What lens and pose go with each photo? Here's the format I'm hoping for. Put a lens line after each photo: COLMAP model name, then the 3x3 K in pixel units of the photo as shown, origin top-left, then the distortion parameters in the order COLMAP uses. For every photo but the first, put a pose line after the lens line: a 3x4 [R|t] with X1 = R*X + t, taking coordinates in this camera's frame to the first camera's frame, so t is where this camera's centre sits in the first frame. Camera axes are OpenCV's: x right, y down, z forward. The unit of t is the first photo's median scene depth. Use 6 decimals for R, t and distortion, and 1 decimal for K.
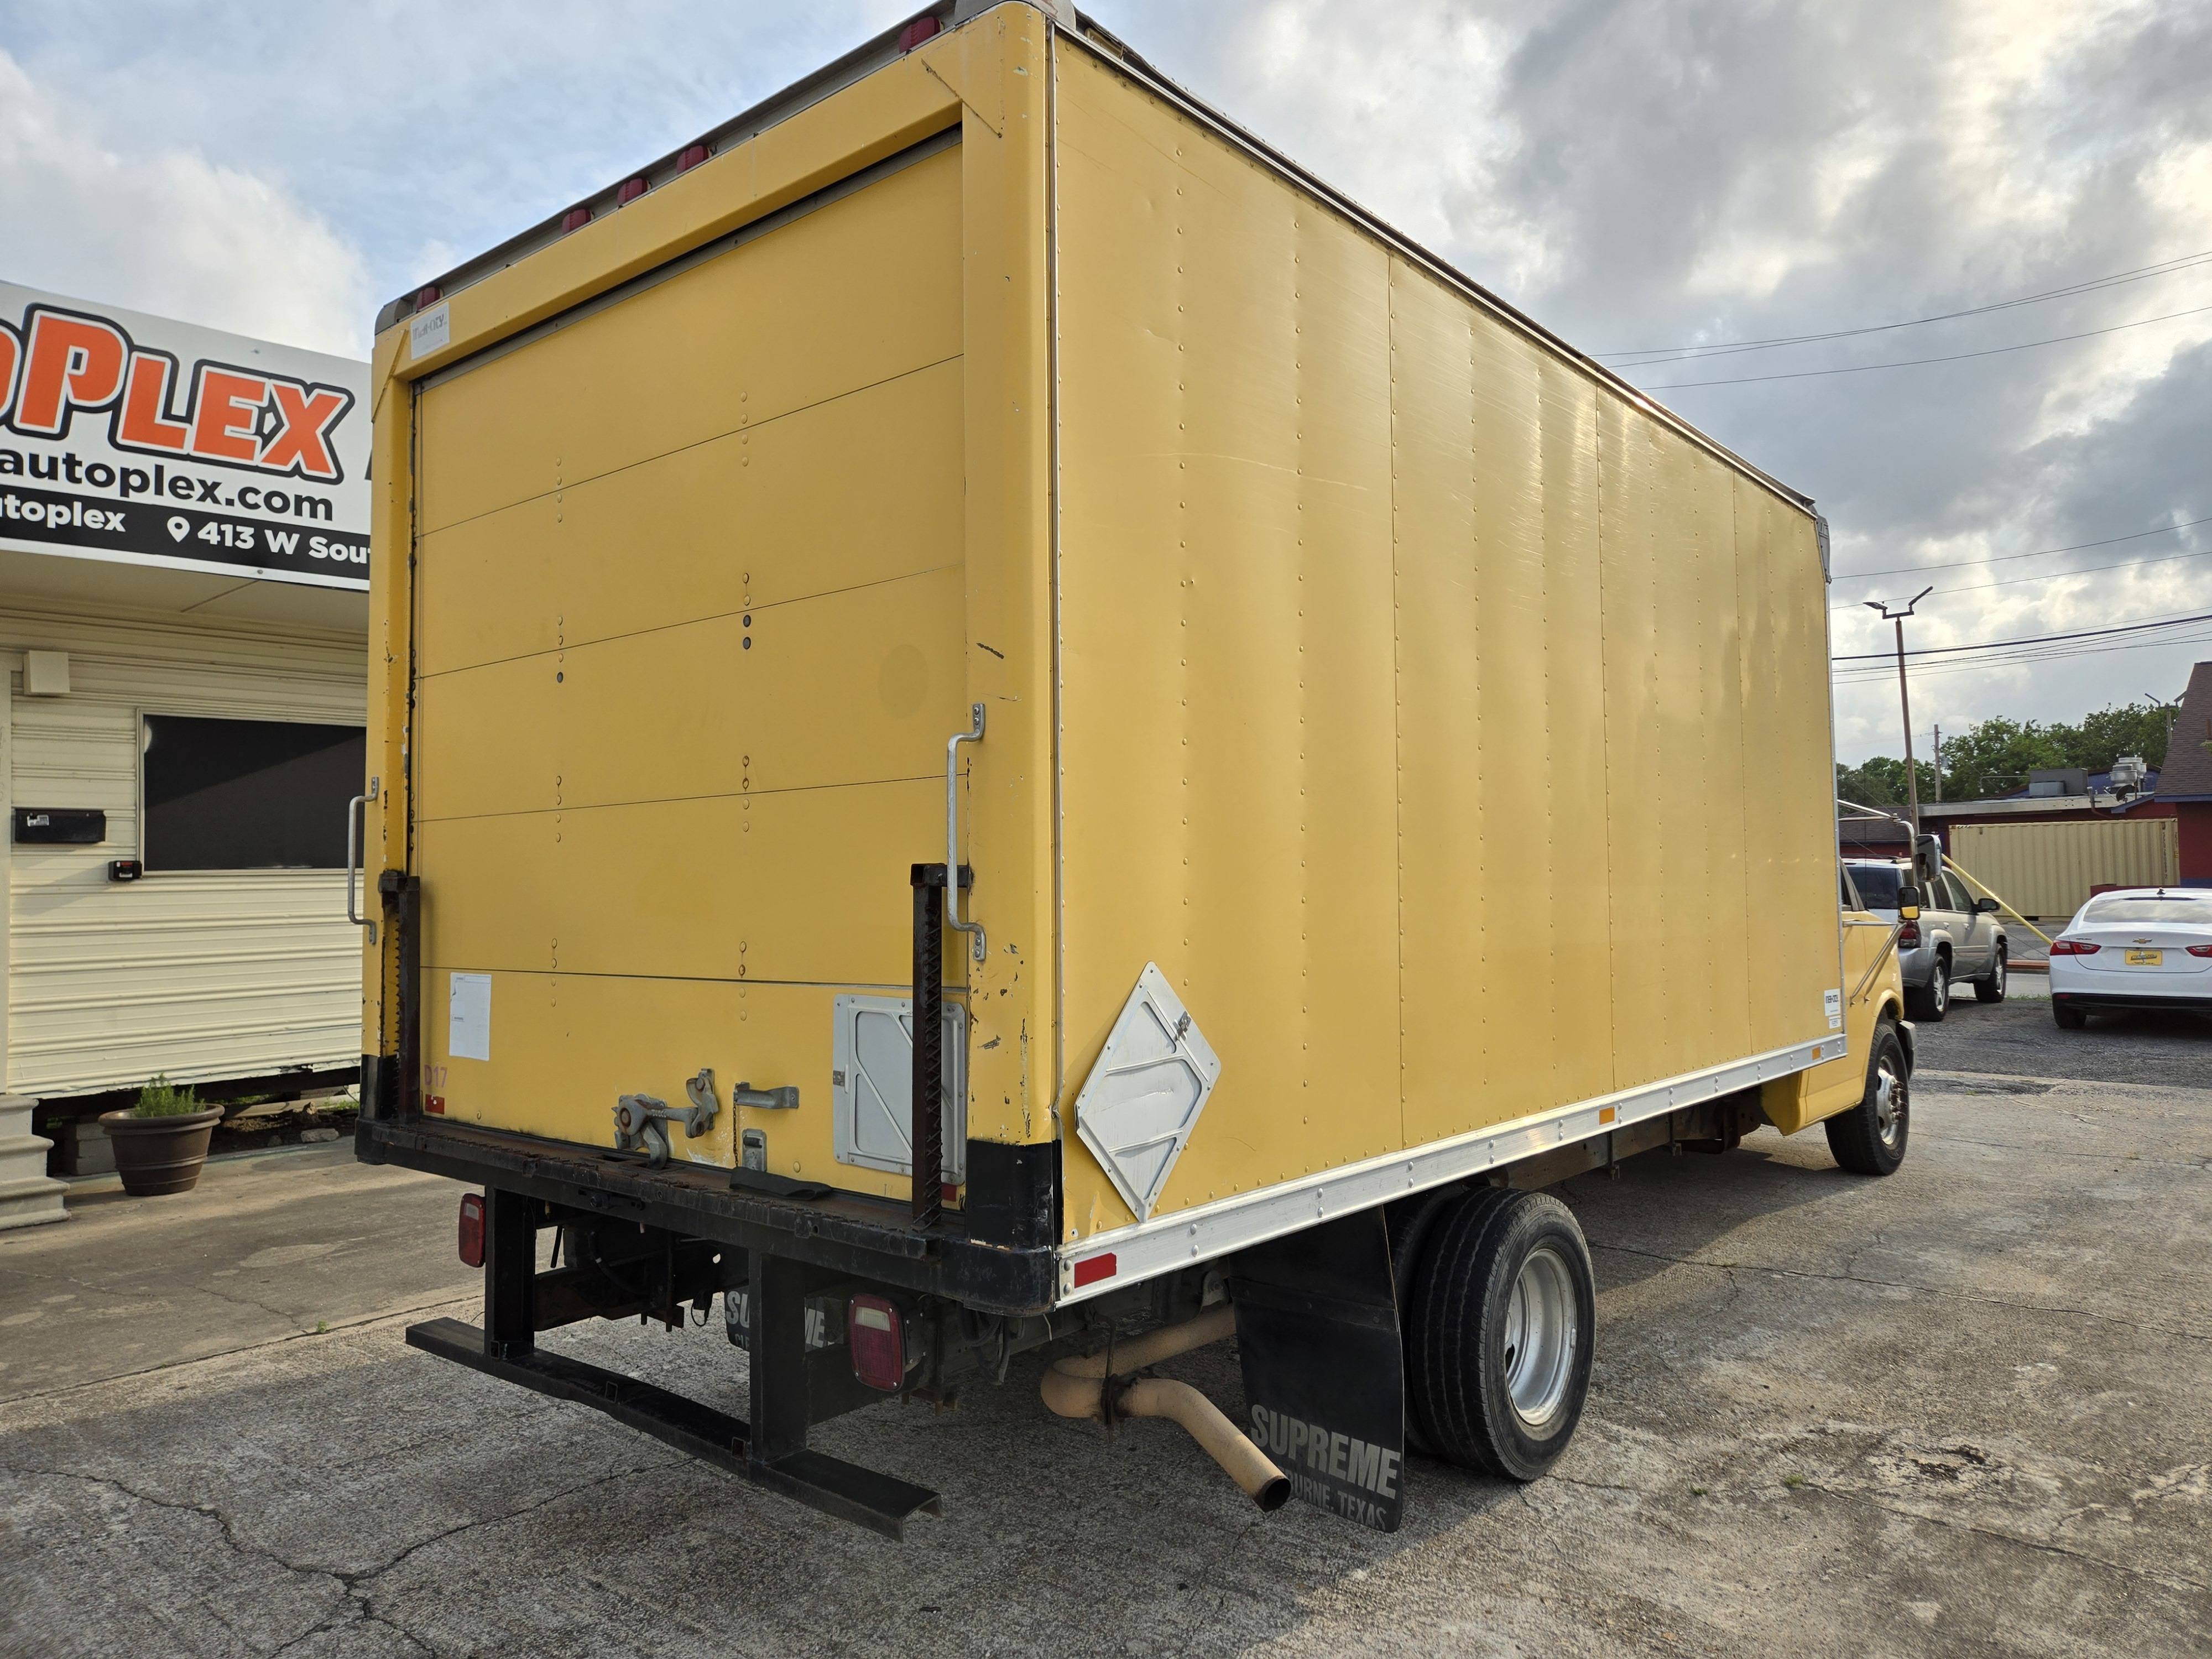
lens RADIAL K [[1489.7, 0, 1105.1], [0, 1489.7, 802.5], [0, 0, 1]] dist [0.056108, -0.043291]
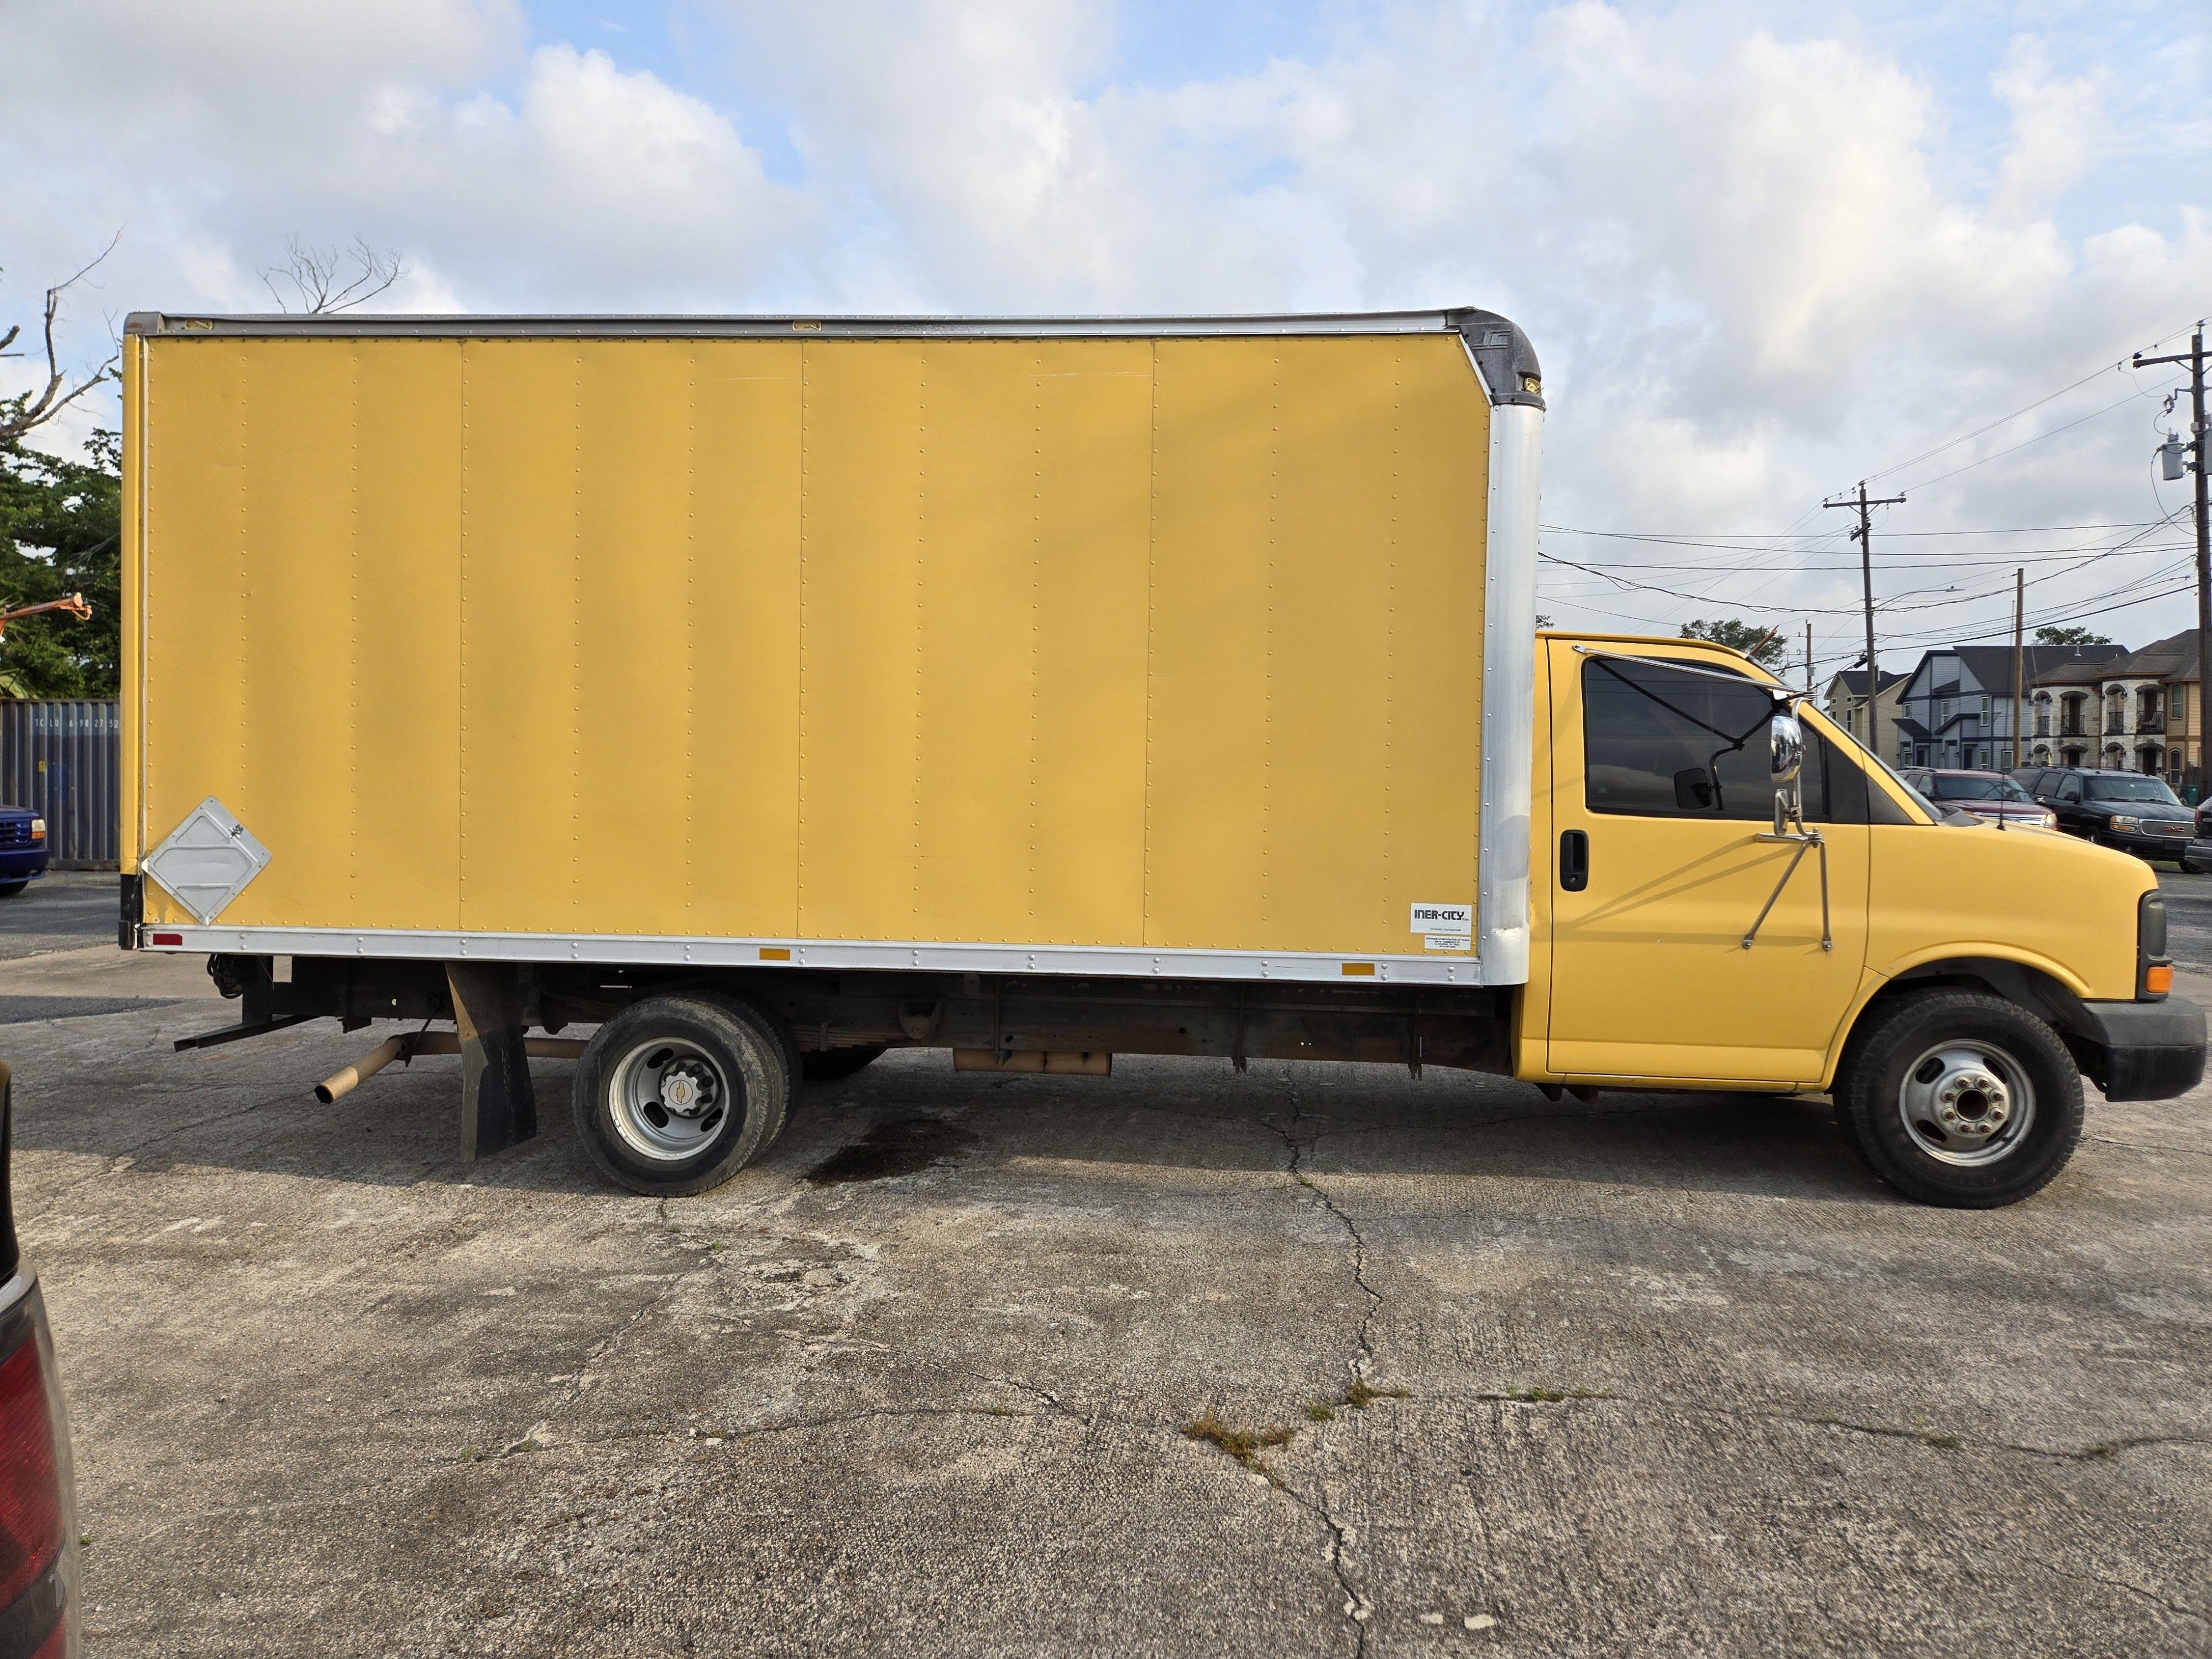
lens RADIAL K [[1506.2, 0, 1112.5], [0, 1506.2, 815.8], [0, 0, 1]] dist [0.064557, -0.052444]
pose [[0.570336, 0.042183, -0.820327, 1.792365], [0.029516, 0.996983, 0.071789, 0.018790], [0.820881, -0.065157, 0.567371, 0.635681]]
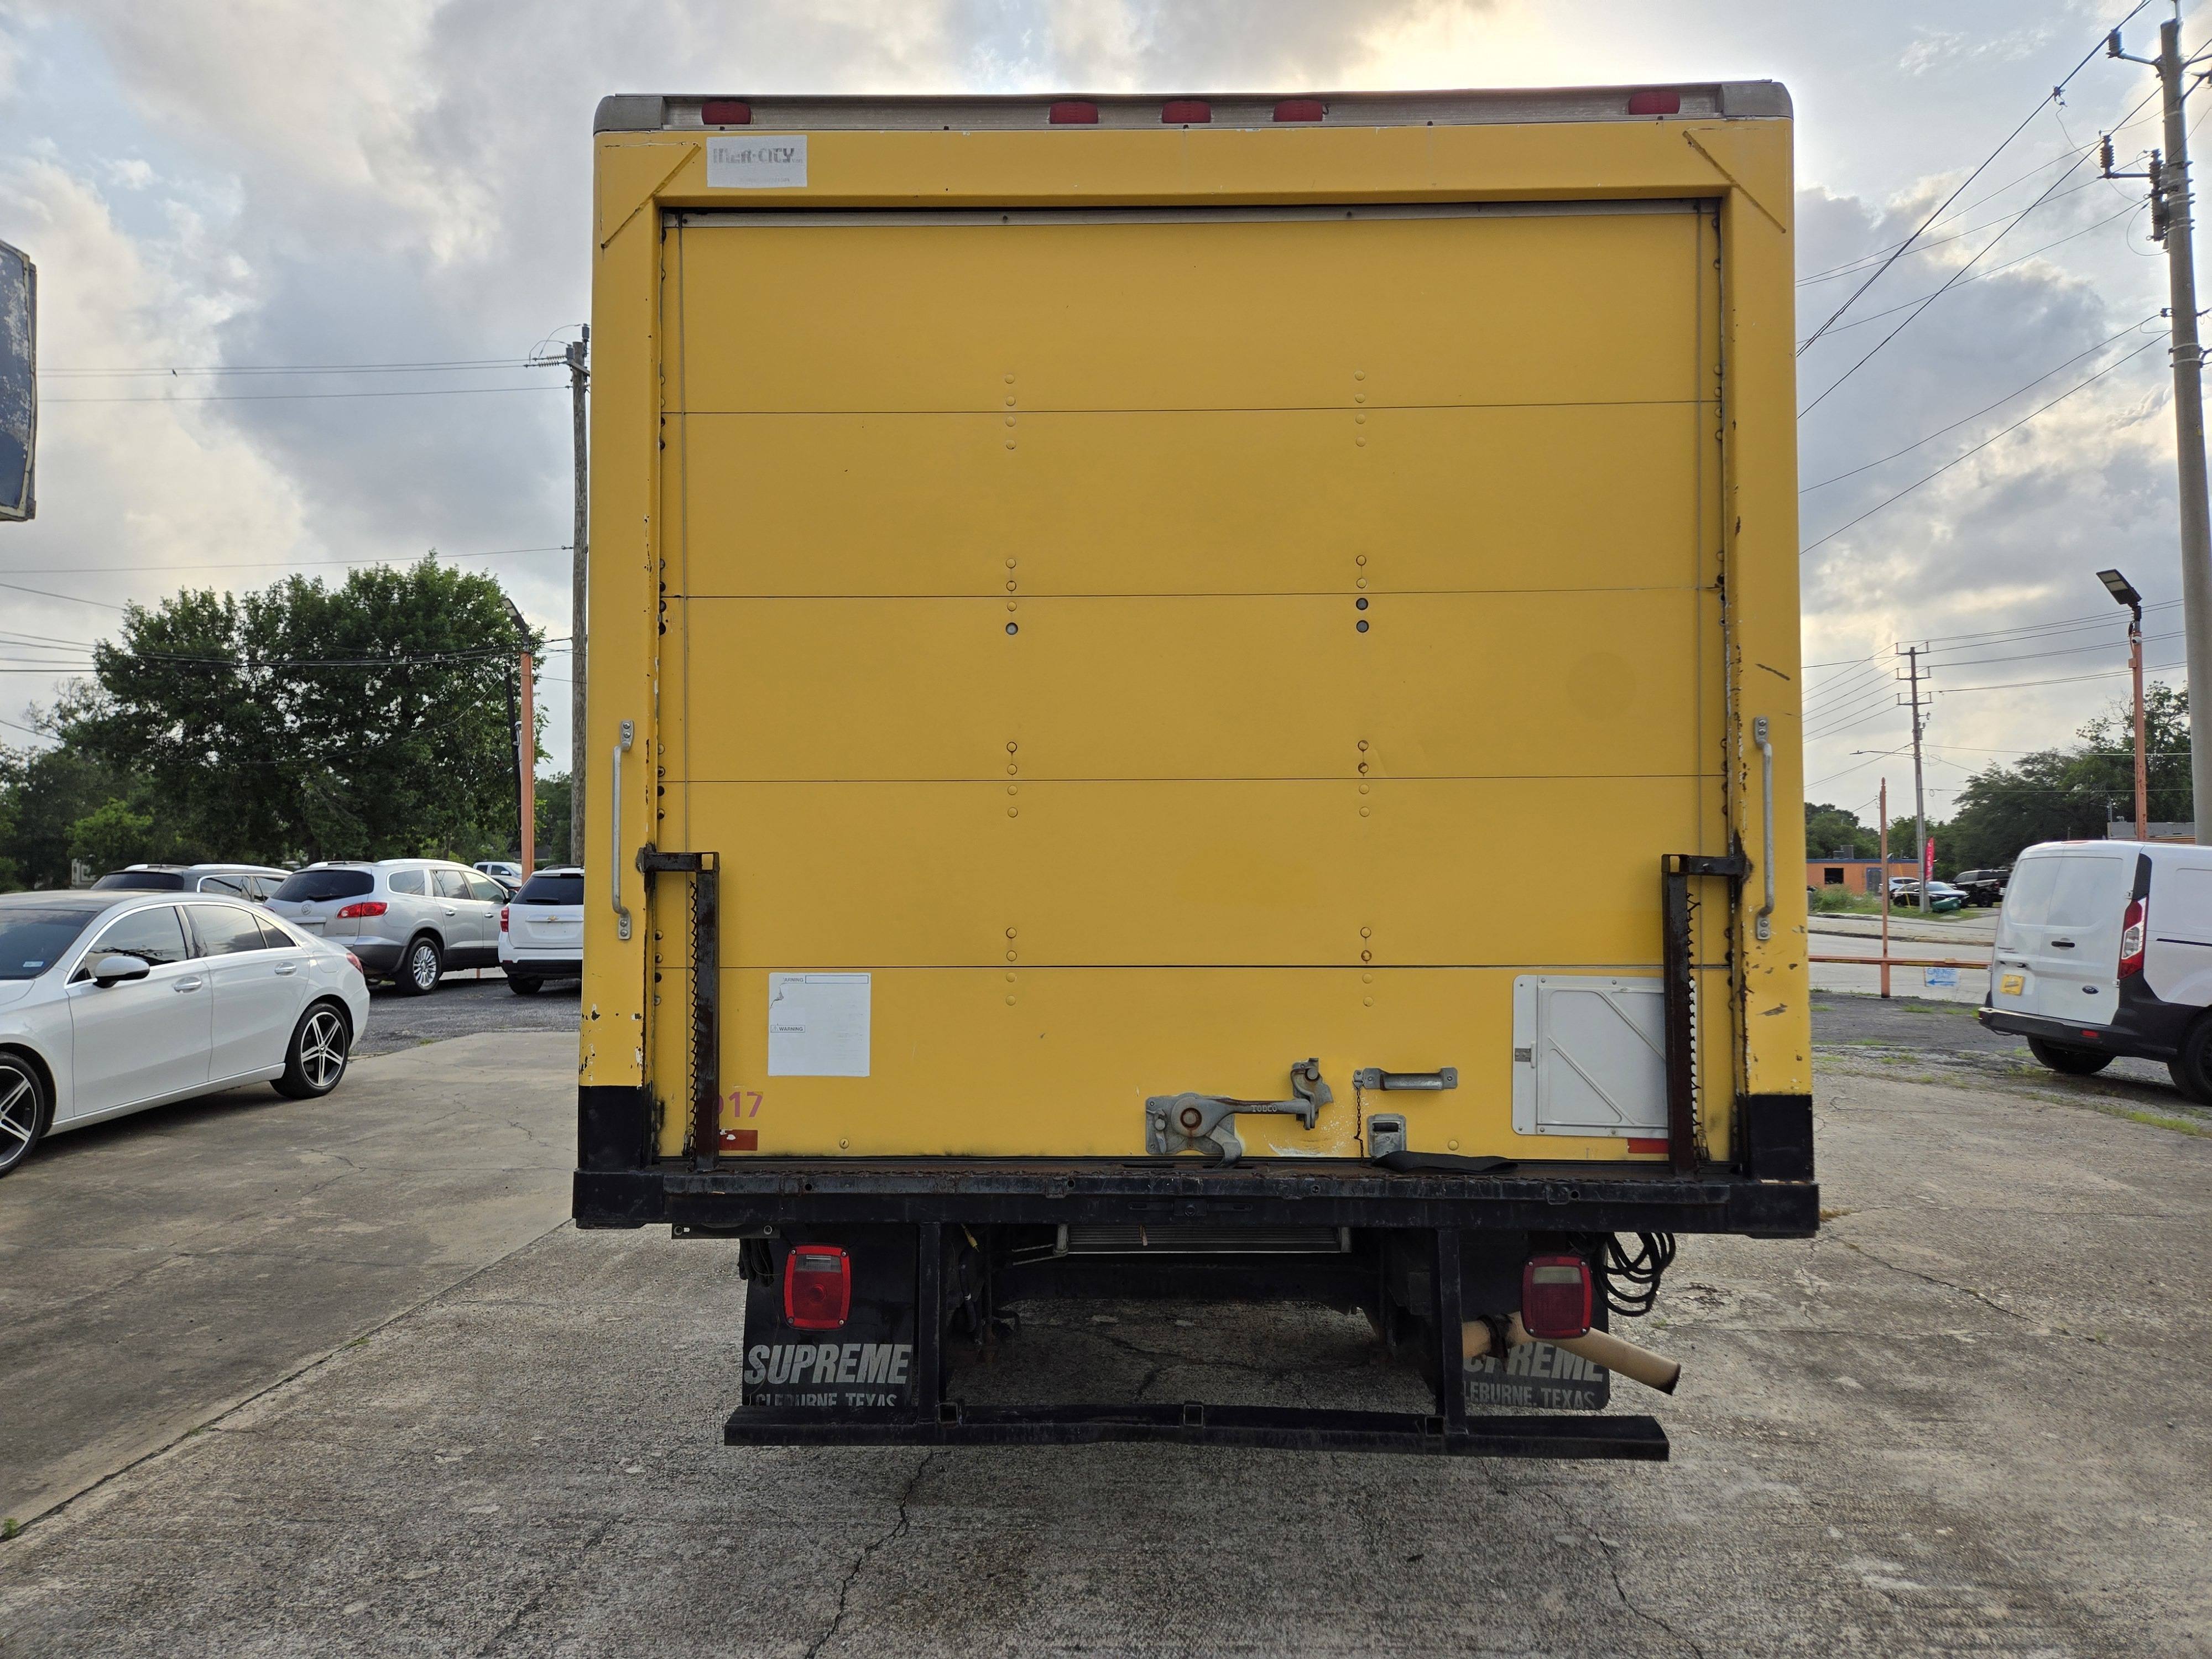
lens RADIAL K [[1506.2, 0, 1112.5], [0, 1506.2, 815.8], [0, 0, 1]] dist [0.064557, -0.052444]
pose [[0.780534, 0.039114, 0.623889, -0.863339], [-0.045772, 0.998938, -0.005363, 0.027715], [-0.623436, -0.024371, 0.781495, 0.278281]]
